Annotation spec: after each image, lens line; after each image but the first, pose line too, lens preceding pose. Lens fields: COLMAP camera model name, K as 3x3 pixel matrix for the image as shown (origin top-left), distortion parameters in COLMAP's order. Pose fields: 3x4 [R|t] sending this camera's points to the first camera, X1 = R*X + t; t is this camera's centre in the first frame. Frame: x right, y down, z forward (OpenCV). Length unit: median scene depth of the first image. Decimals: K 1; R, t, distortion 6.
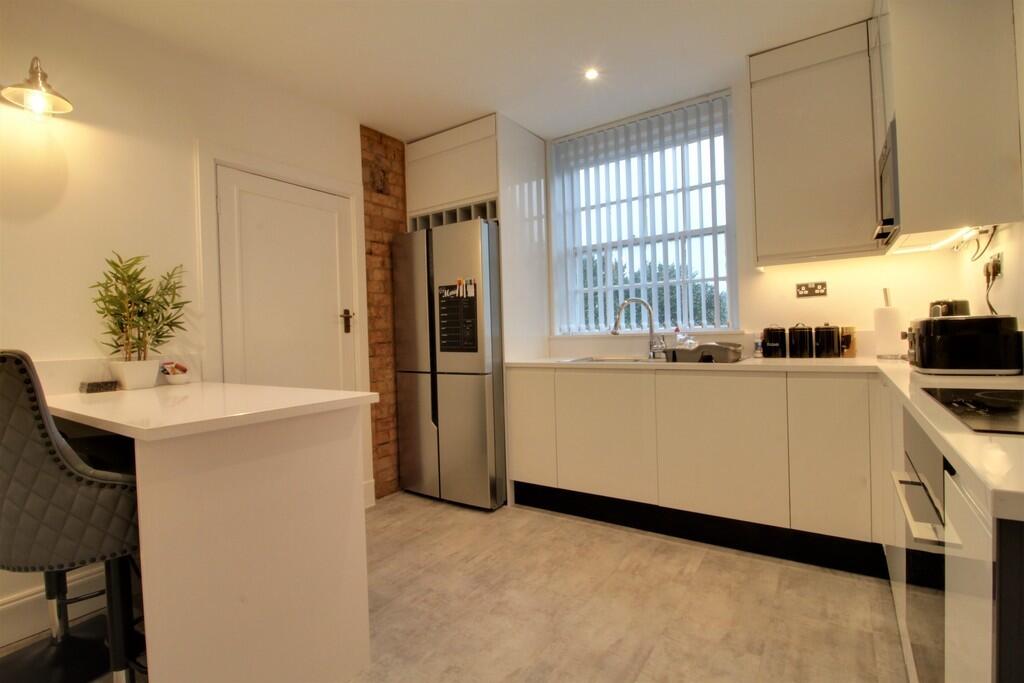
lens RADIAL K [[482.1, 0, 494.6], [0, 482.1, 336.6], [0, 0, 1]] dist [-0.005570, -0.010578]
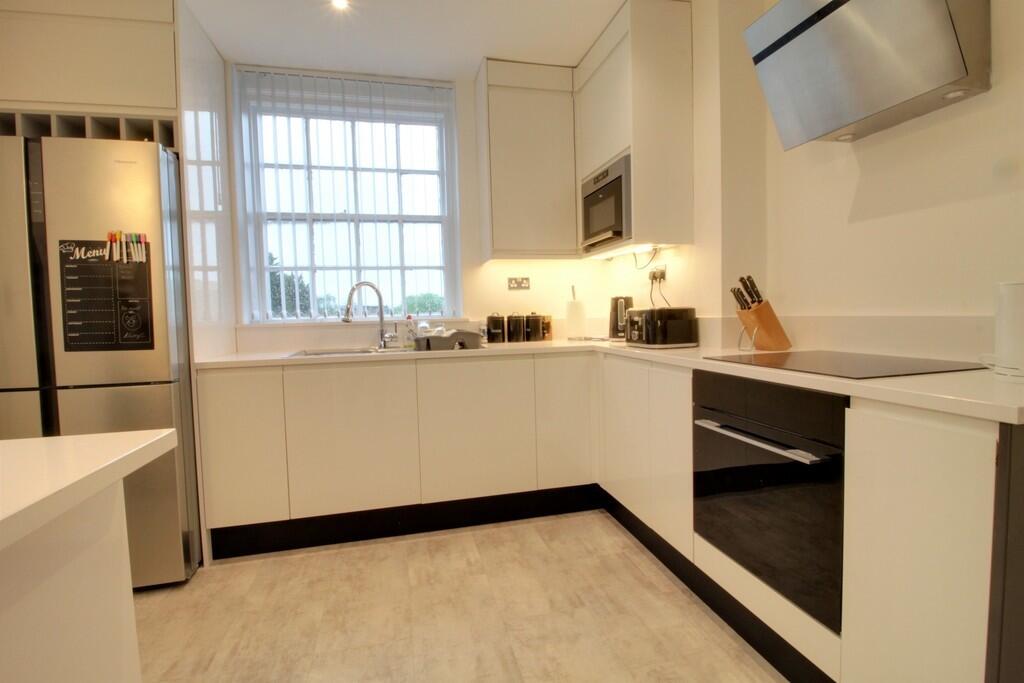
lens RADIAL K [[482.1, 0, 497.4], [0, 482.1, 339.7], [0, 0, 1]] dist [-0.005570, -0.010578]
pose [[0.649379, -0.025158, 0.760049, -0.234370], [0.008907, 0.999636, 0.025478, 0.007553], [-0.760413, -0.009775, 0.649366, 0.242110]]
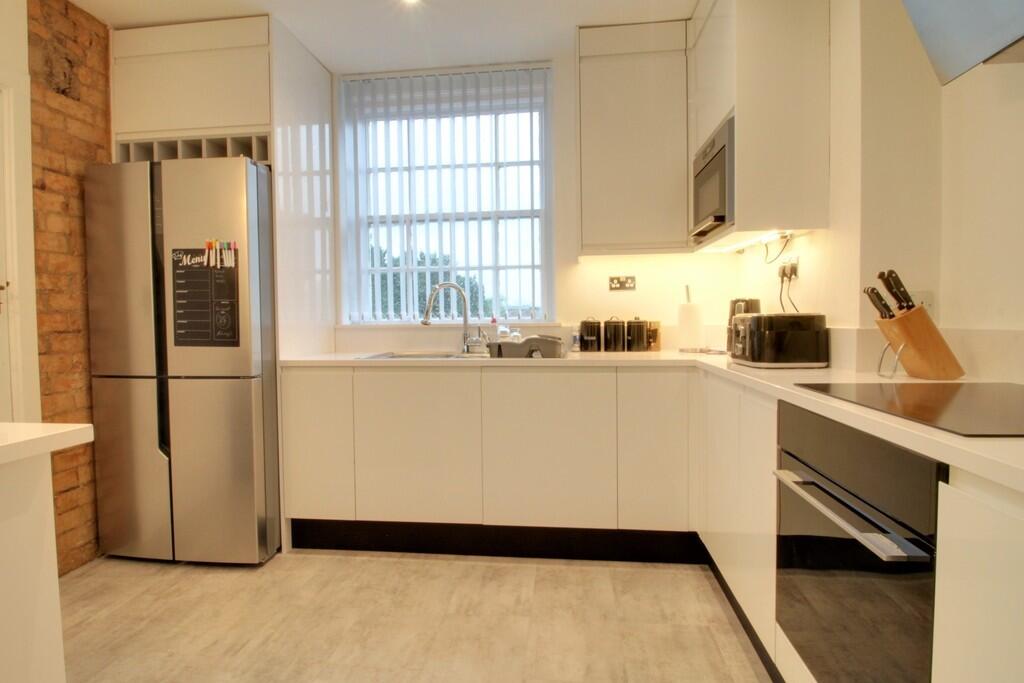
lens RADIAL K [[514.4, 0, 504.0], [0, 514.4, 337.8], [0, 0, 1]] dist [-0.002678, -0.012427]
pose [[0.873036, 0.004168, 0.487637, -0.066440], [-0.014175, 0.999758, 0.016833, 0.001221], [-0.487449, -0.021608, 0.872884, 0.160368]]
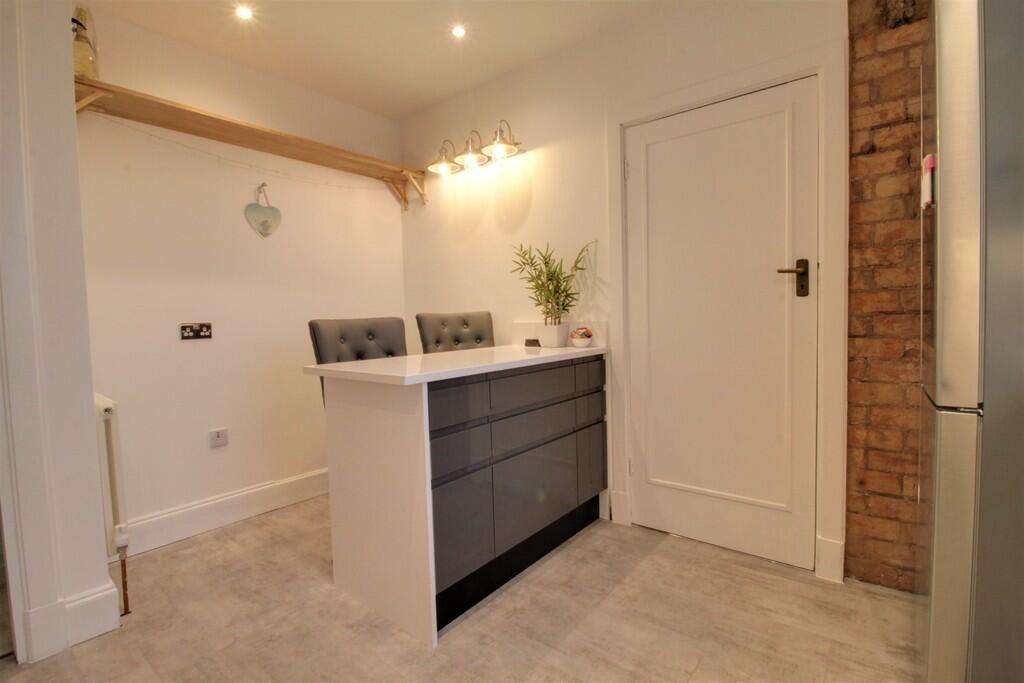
lens RADIAL K [[482.1, 0, 517.5], [0, 482.1, 336.8], [0, 0, 1]] dist [-0.005570, -0.010578]
pose [[-0.054782, 0.083214, -0.995025, 0.389311], [0.028682, 0.996241, 0.081736, -0.019344], [0.998086, -0.024062, -0.056963, 0.732876]]
